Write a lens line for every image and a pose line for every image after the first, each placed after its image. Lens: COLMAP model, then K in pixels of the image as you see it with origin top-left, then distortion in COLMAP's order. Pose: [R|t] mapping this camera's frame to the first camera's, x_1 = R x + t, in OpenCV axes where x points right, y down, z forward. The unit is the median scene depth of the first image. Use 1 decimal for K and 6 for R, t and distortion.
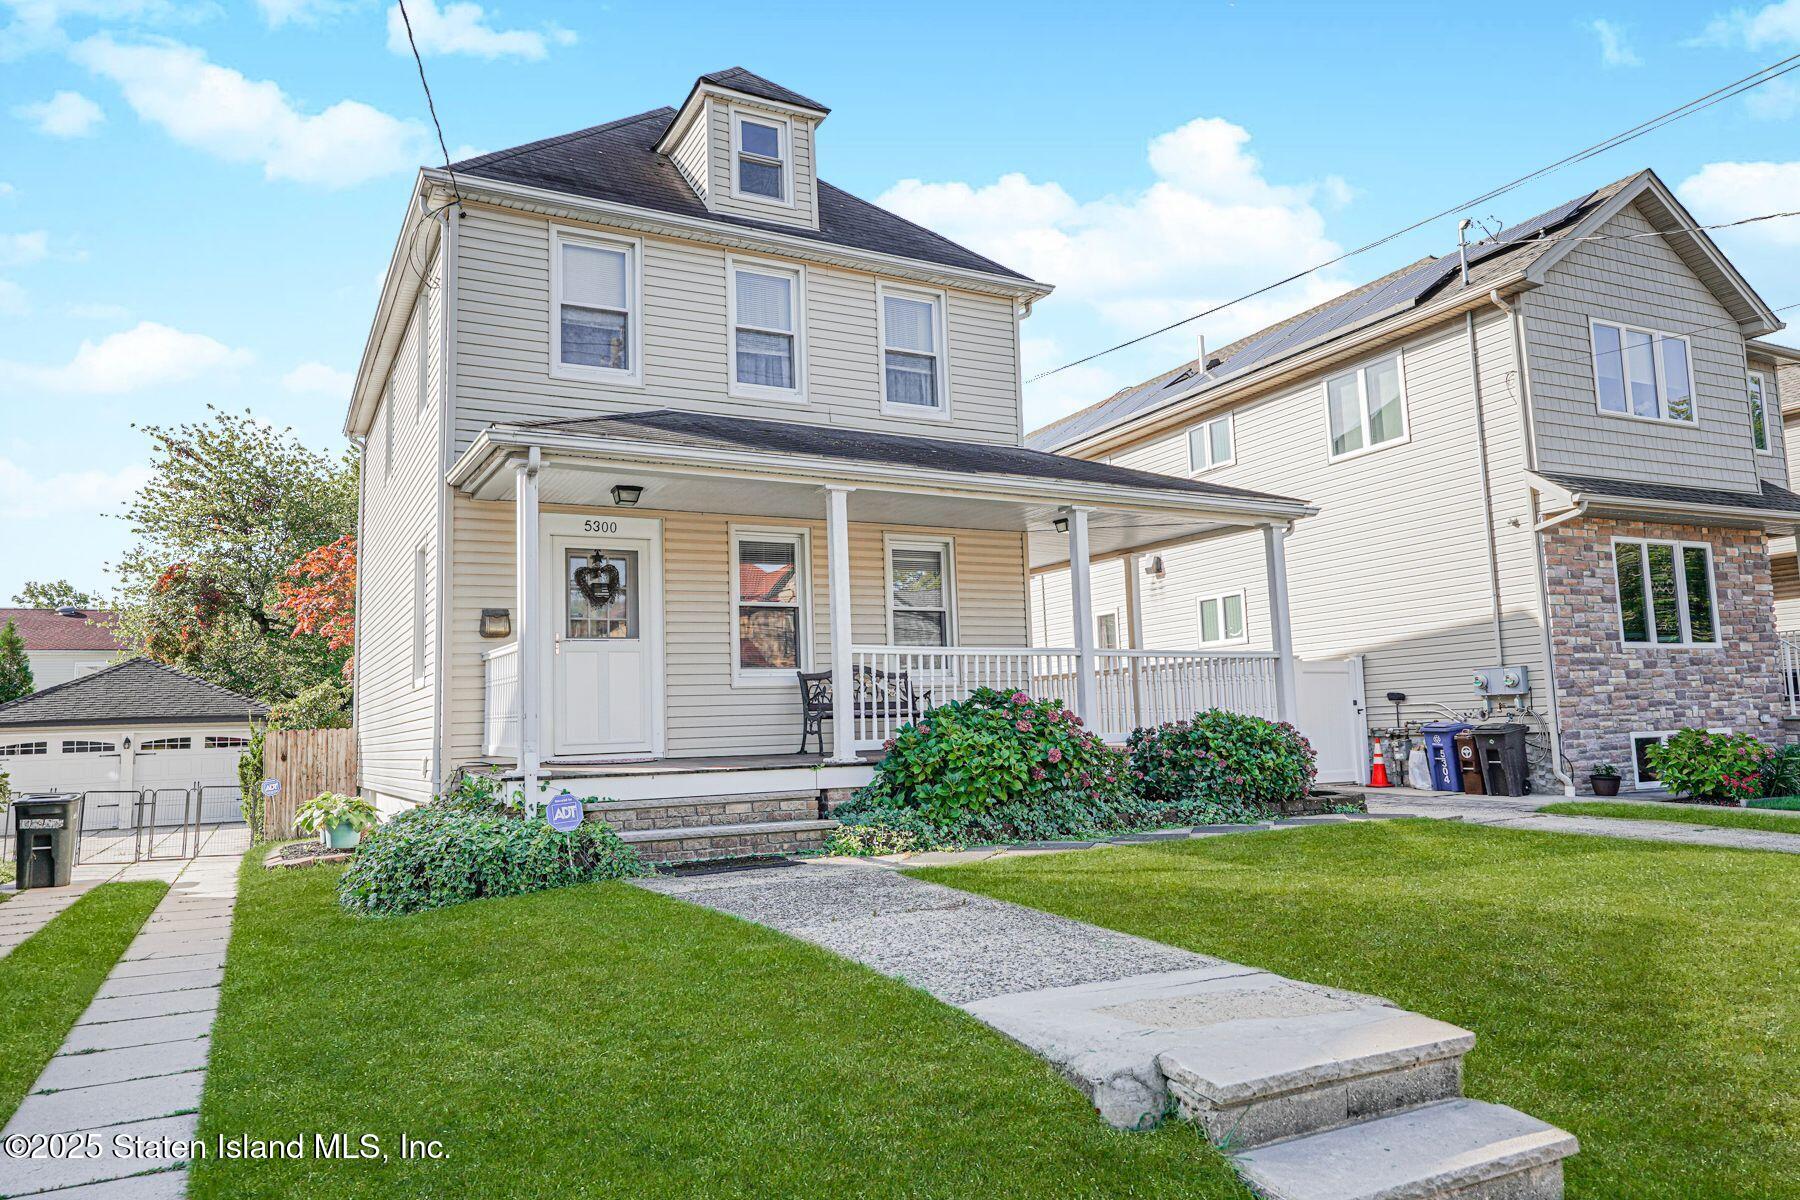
lens RADIAL K [[1225.3, 0, 900.1], [0, 1225.3, 604.1], [0, 0, 1]] dist [0.002329, 0.000920]
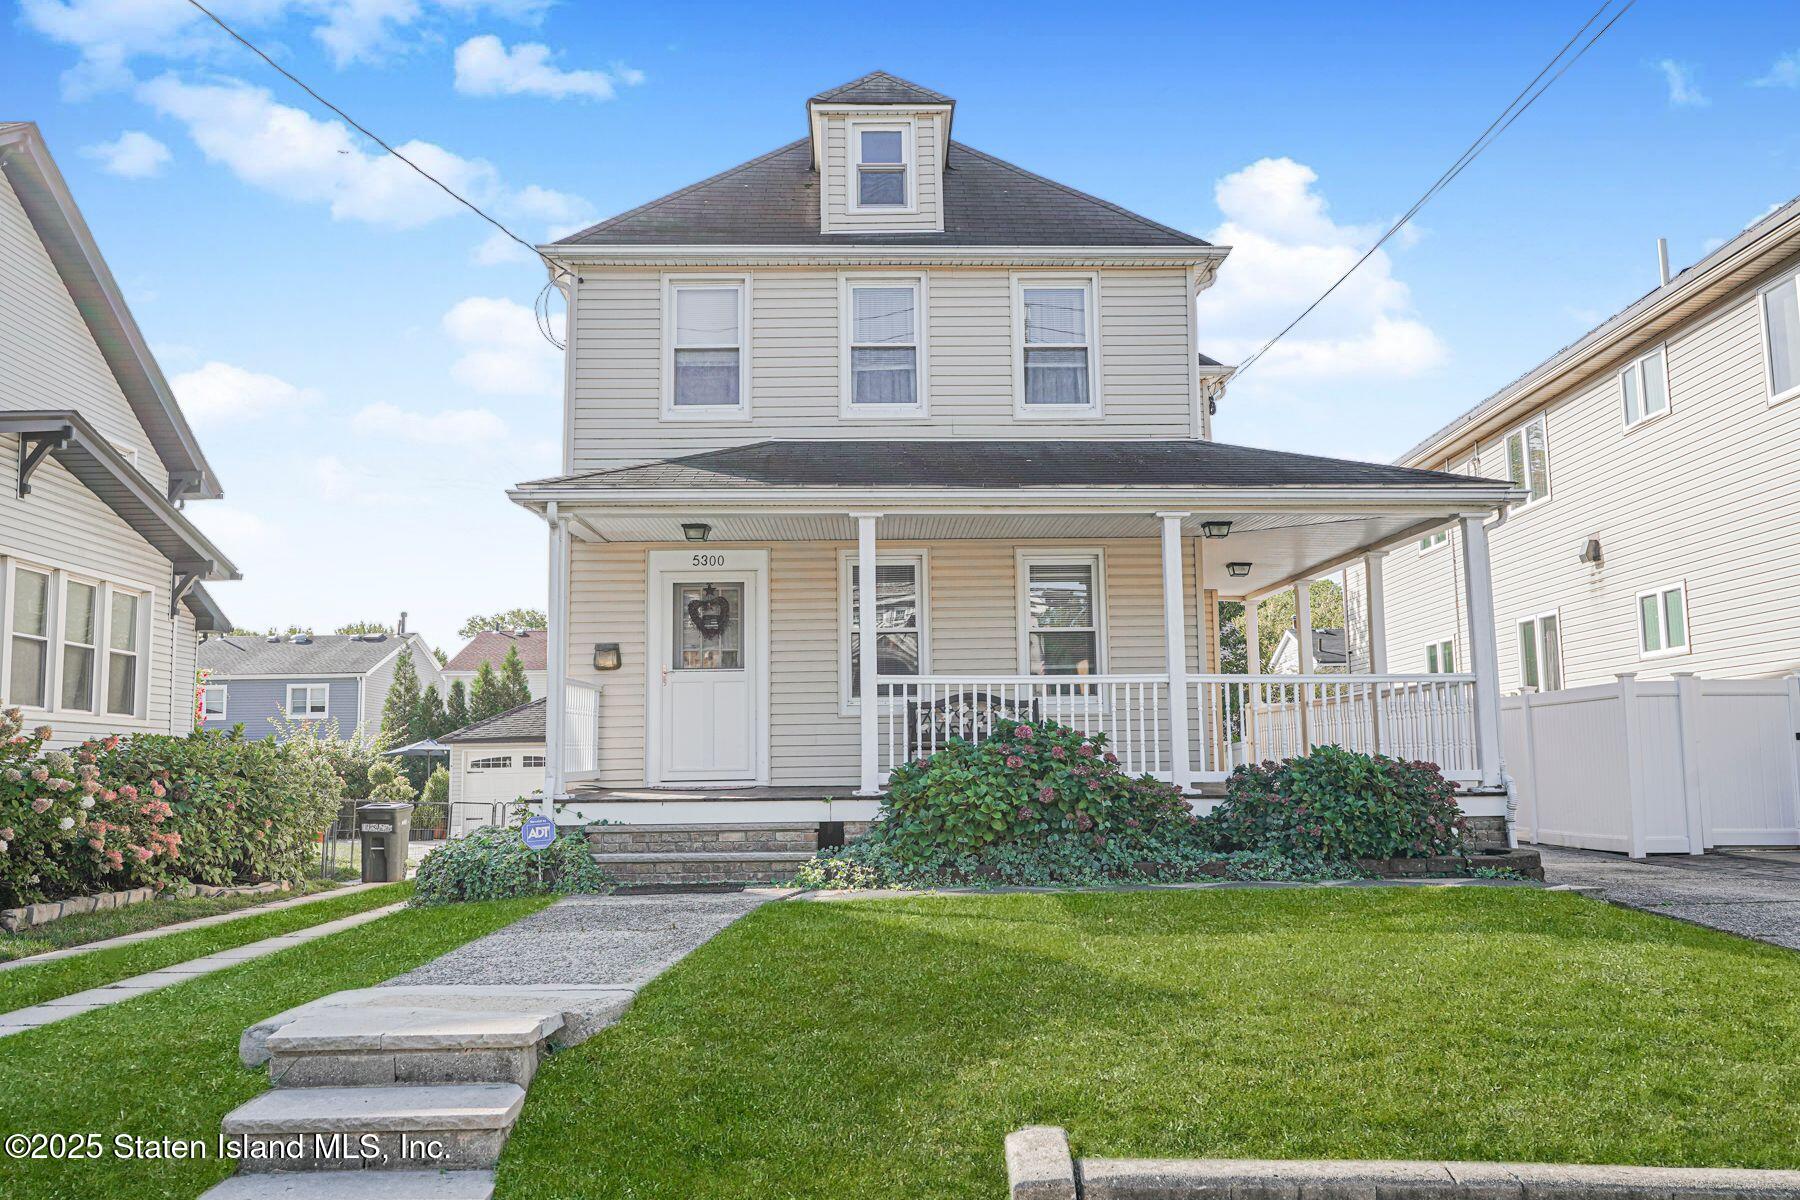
lens RADIAL K [[1492.2, 0, 900.0], [0, 1492.2, 600.0], [0, 0, 1]] dist [-0.000864, 0.003379]
pose [[0.884824, -0.031089, -0.464887, 0.471381], [0.031748, 0.999475, -0.006414, -0.016424], [0.464843, -0.009083, 0.885347, -0.037571]]
